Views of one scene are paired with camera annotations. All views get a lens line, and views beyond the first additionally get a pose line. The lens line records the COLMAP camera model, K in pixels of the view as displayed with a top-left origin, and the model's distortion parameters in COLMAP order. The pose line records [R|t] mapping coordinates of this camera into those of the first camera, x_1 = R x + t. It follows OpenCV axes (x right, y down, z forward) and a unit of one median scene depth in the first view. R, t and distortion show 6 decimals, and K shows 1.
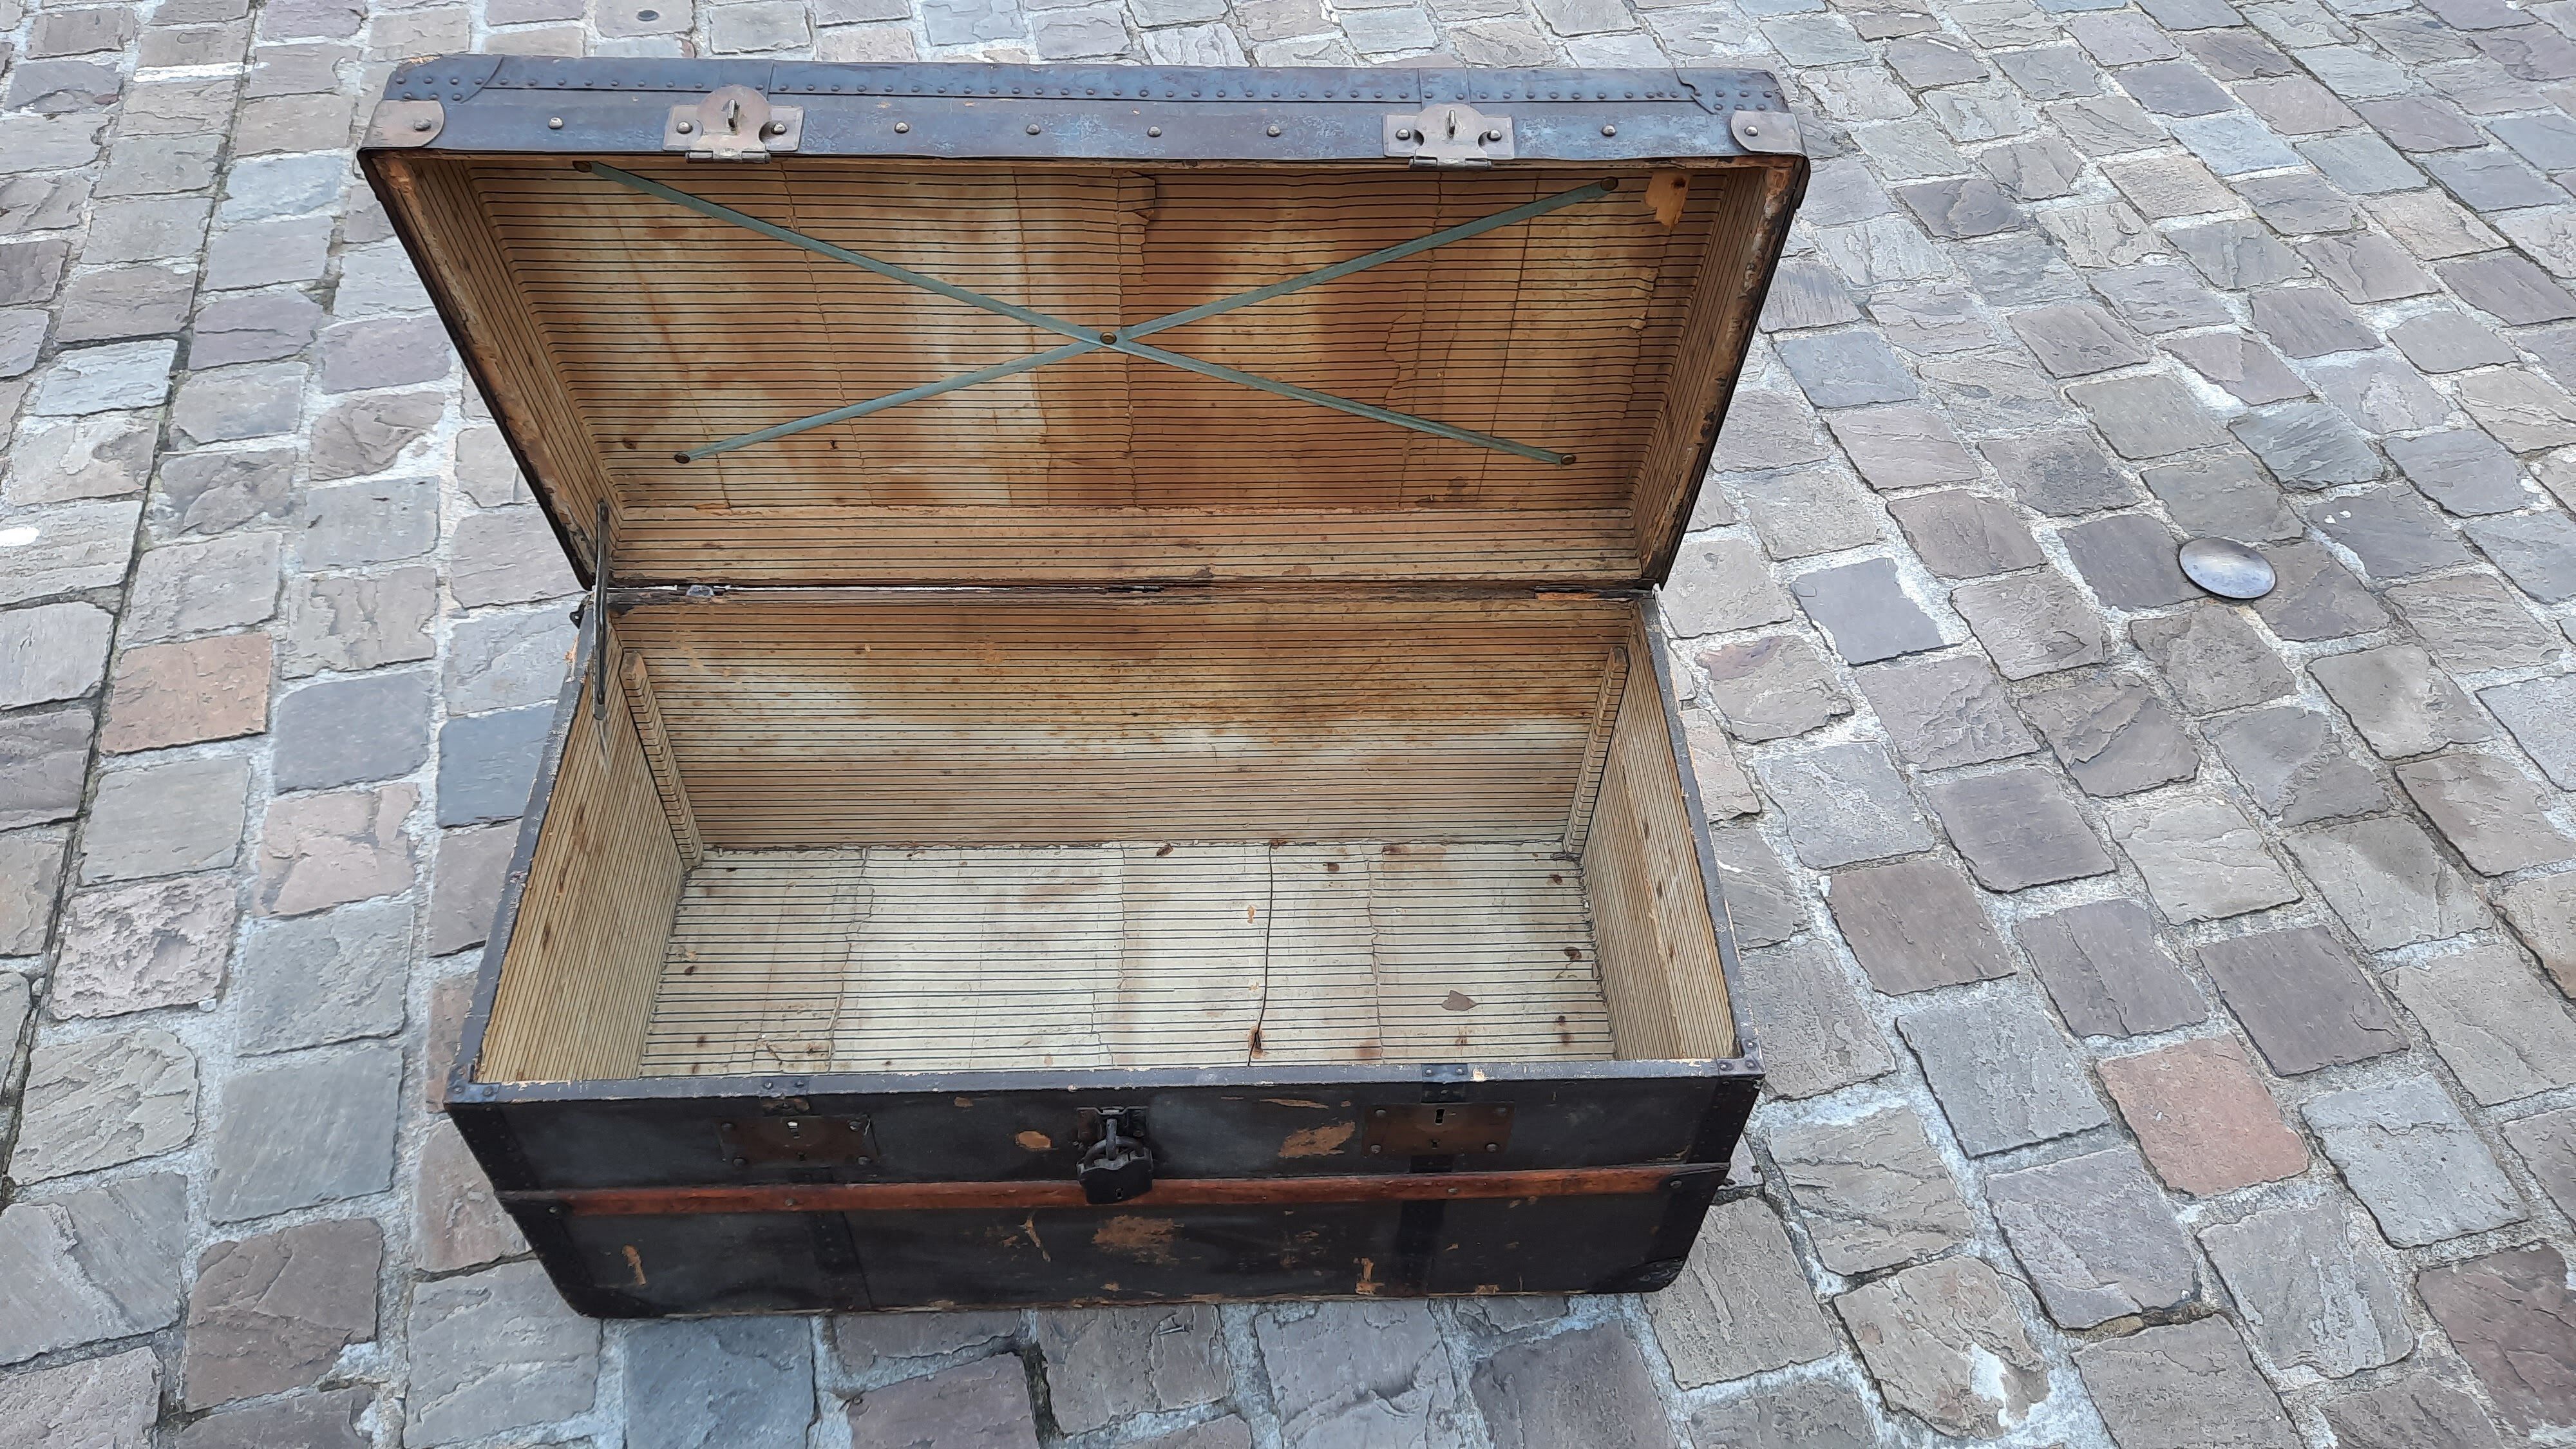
lens RADIAL K [[1858.1, 0, 1299.2], [0, 1858.1, 715.8], [0, 0, 1]] dist [0.051717, -0.048191]
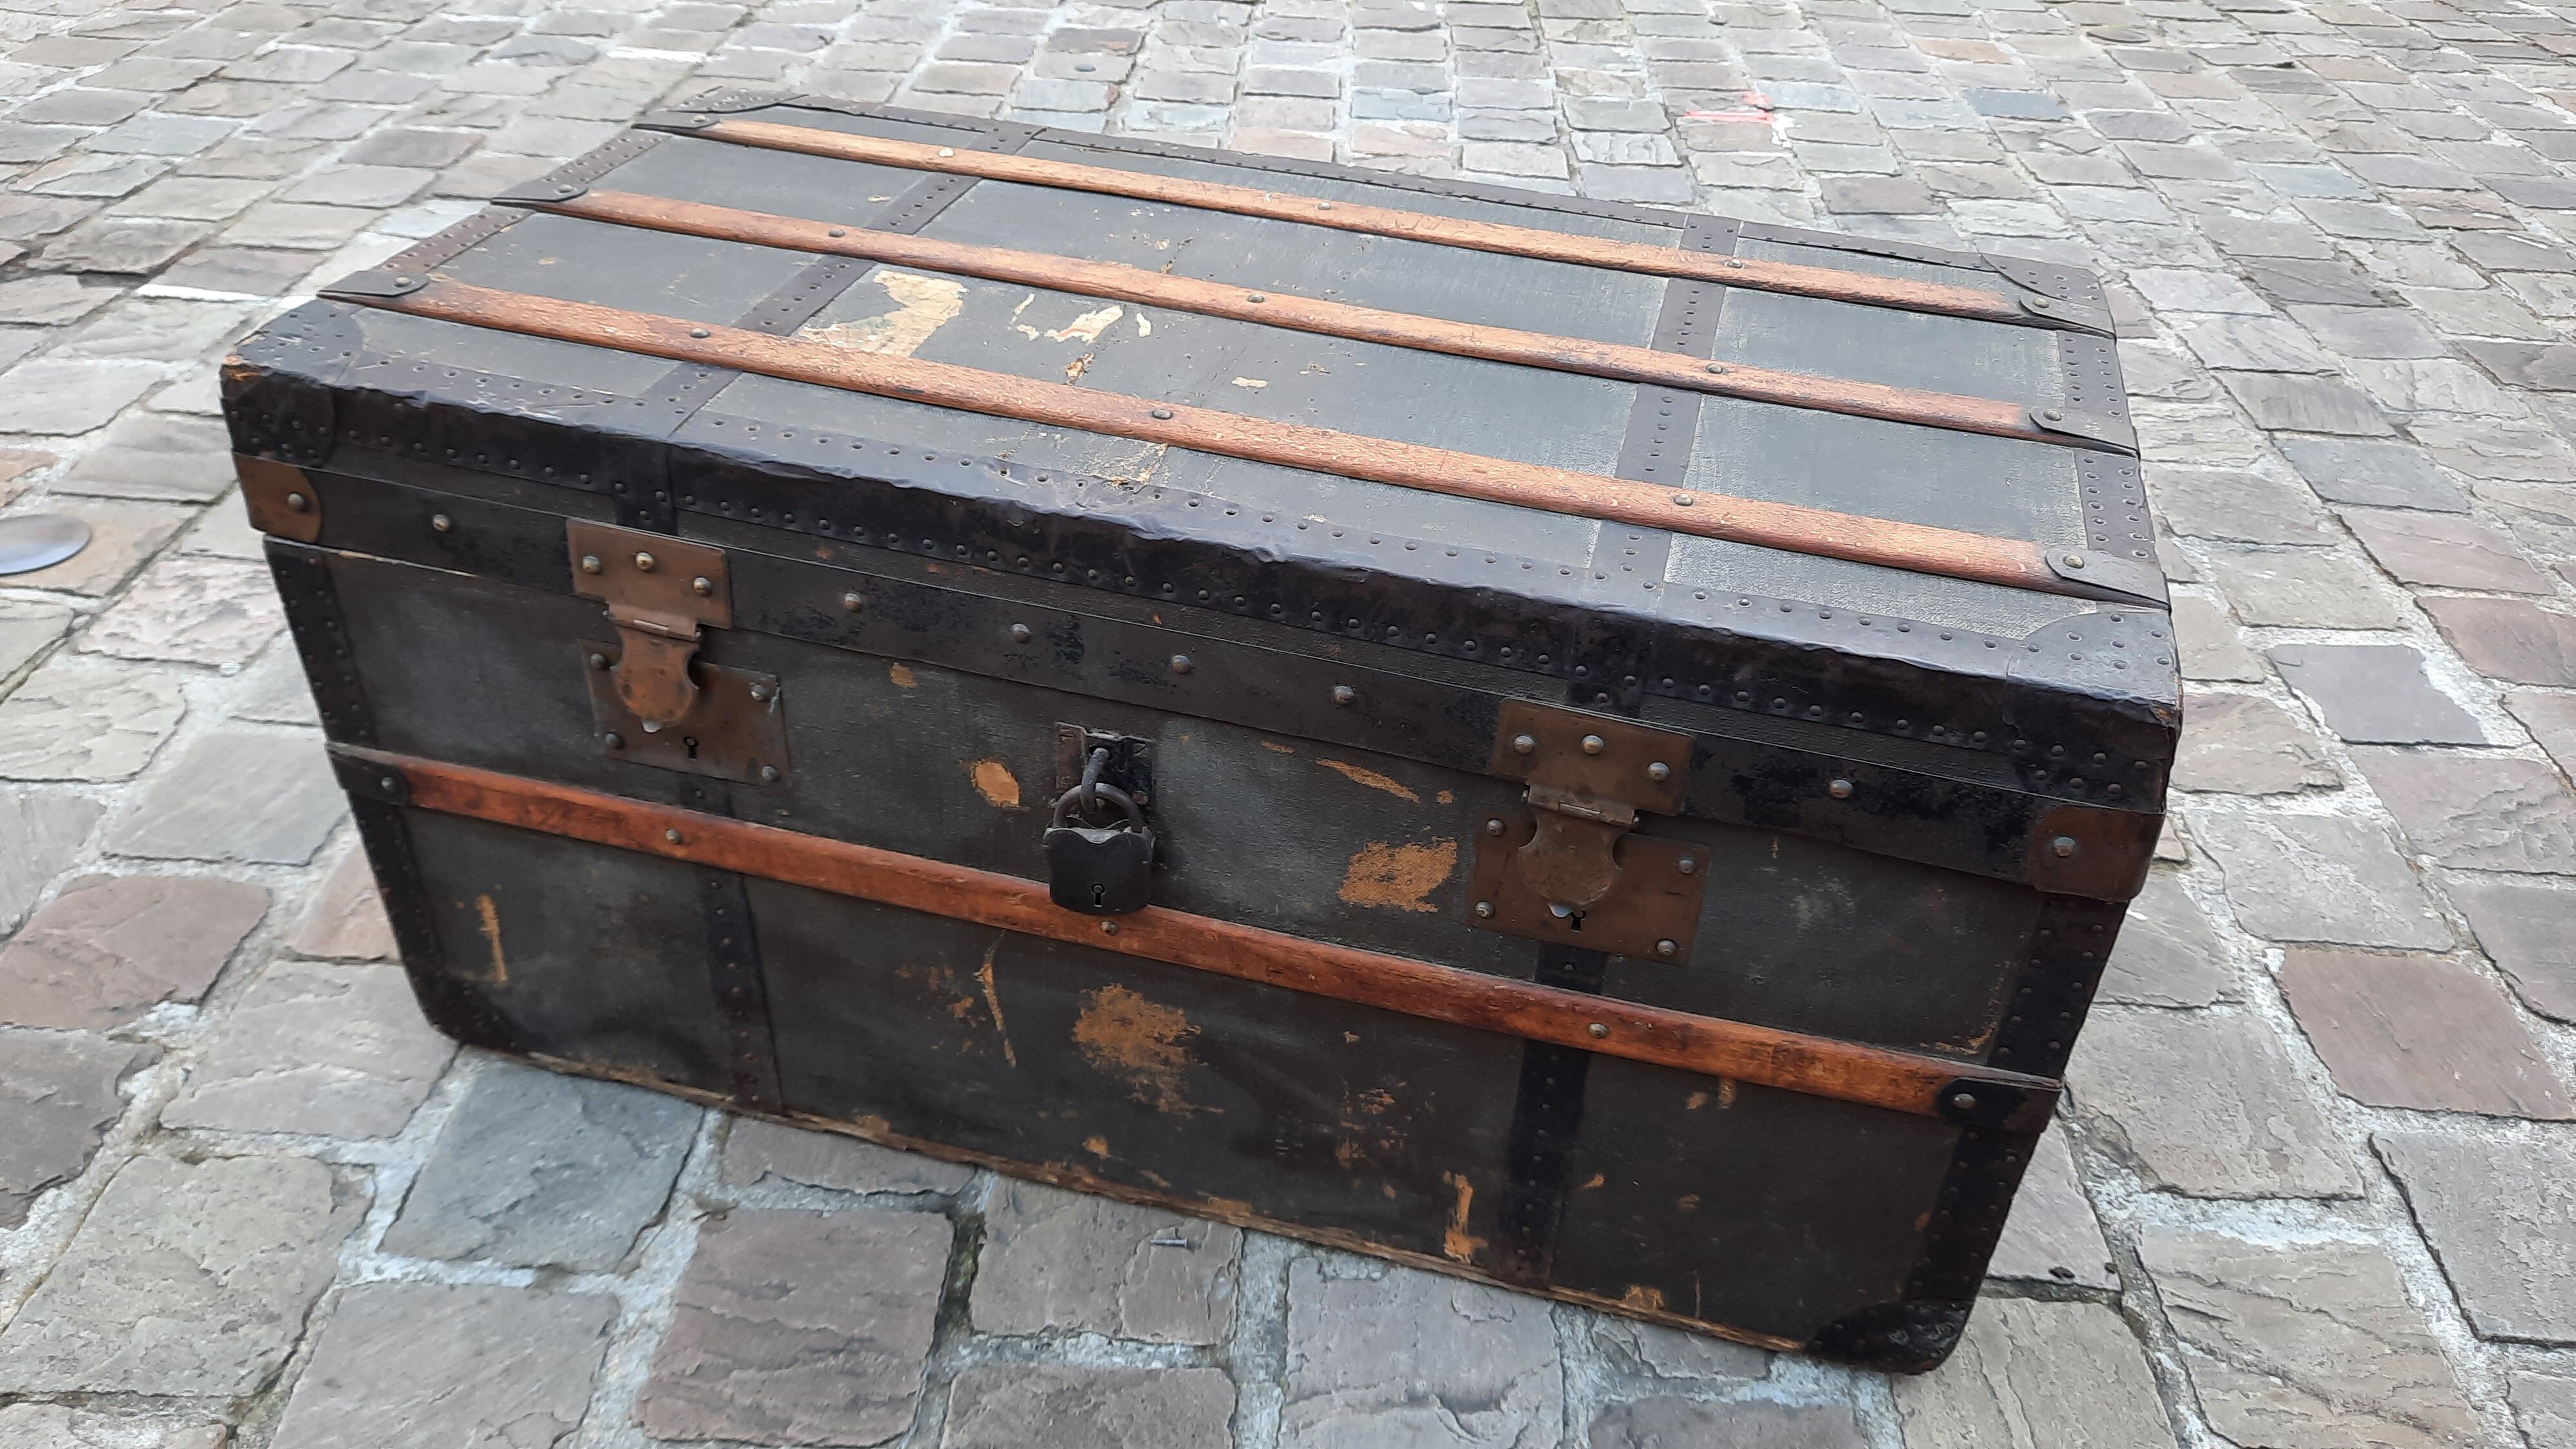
lens RADIAL K [[1873.5, 0, 1301.8], [0, 1873.5, 716.3], [0, 0, 1]] dist [0.047830, -0.050449]
pose [[0.958078, 0.164605, -0.234505, 0.105918], [-0.216339, 0.952249, -0.215450, 0.279252], [0.187843, 0.257151, 0.947939, 0.303658]]
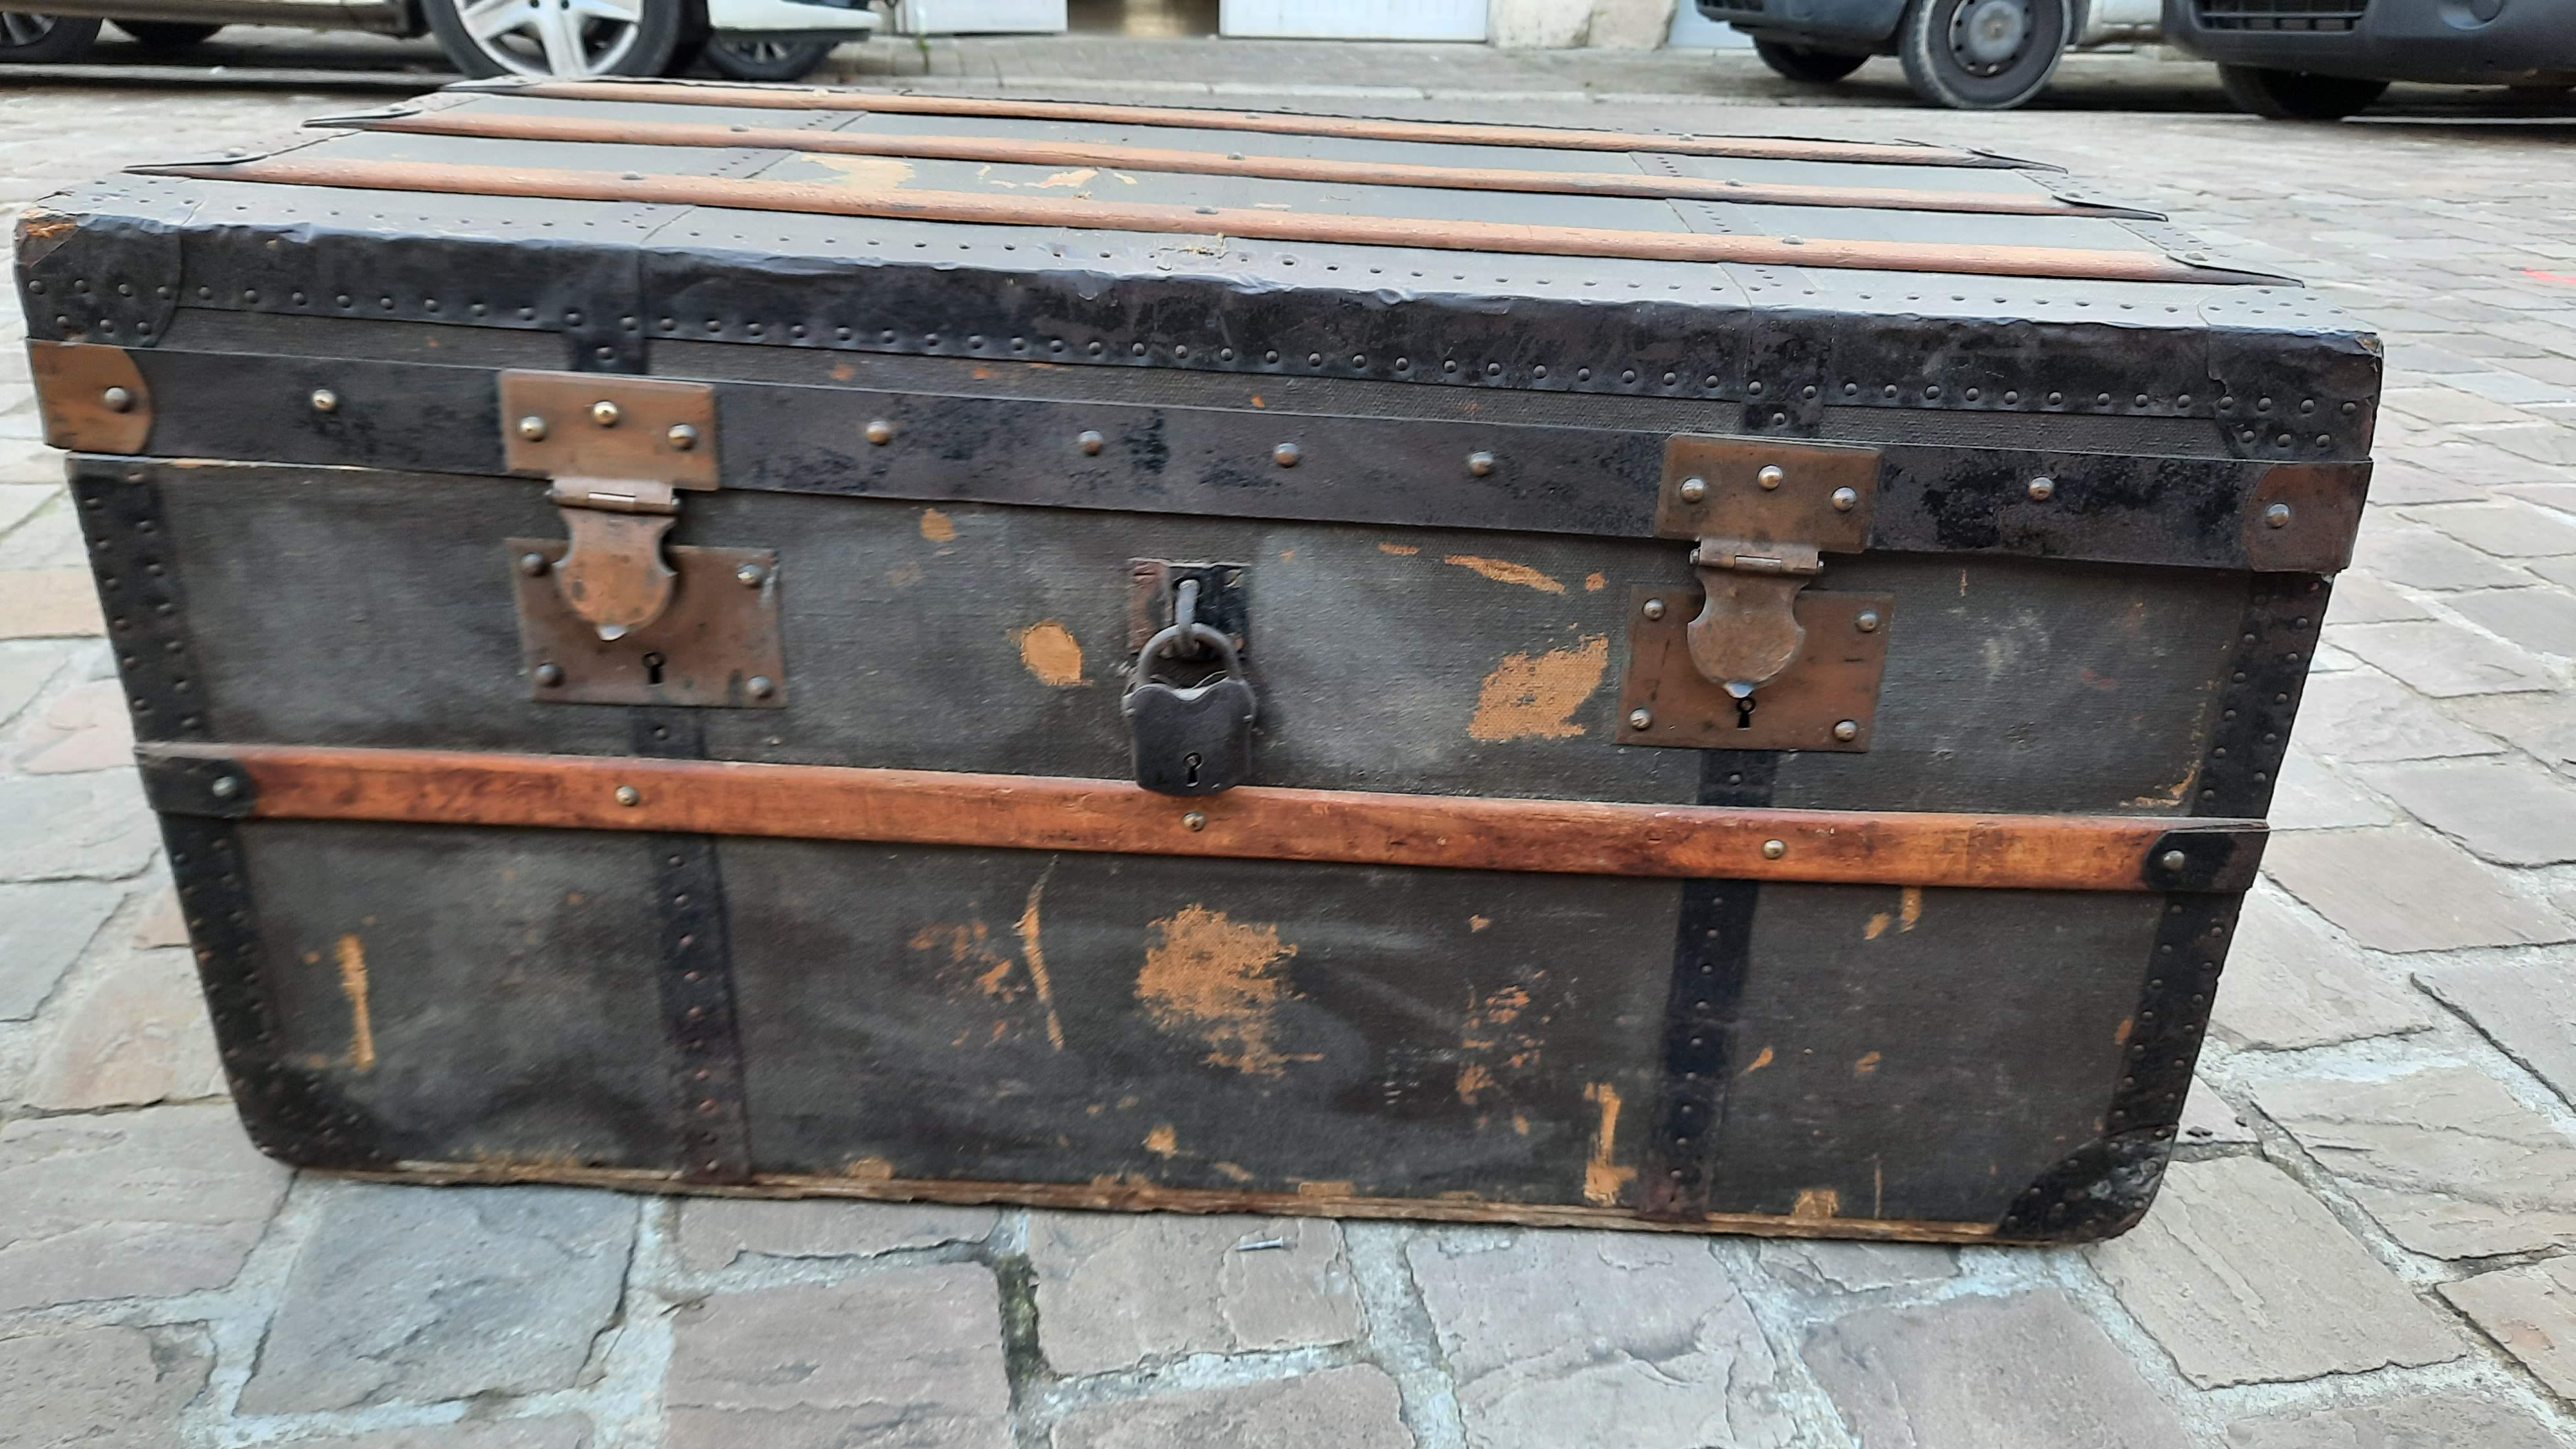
lens RADIAL K [[1891.6, 0, 1305.4], [0, 1891.6, 723.1], [0, 0, 1]] dist [0.049621, -0.055549]
pose [[0.998269, 0.021765, -0.054642, -0.026025], [-0.041739, 0.916694, -0.397403, 0.406121], [0.041440, 0.398996, 0.916016, 0.400710]]
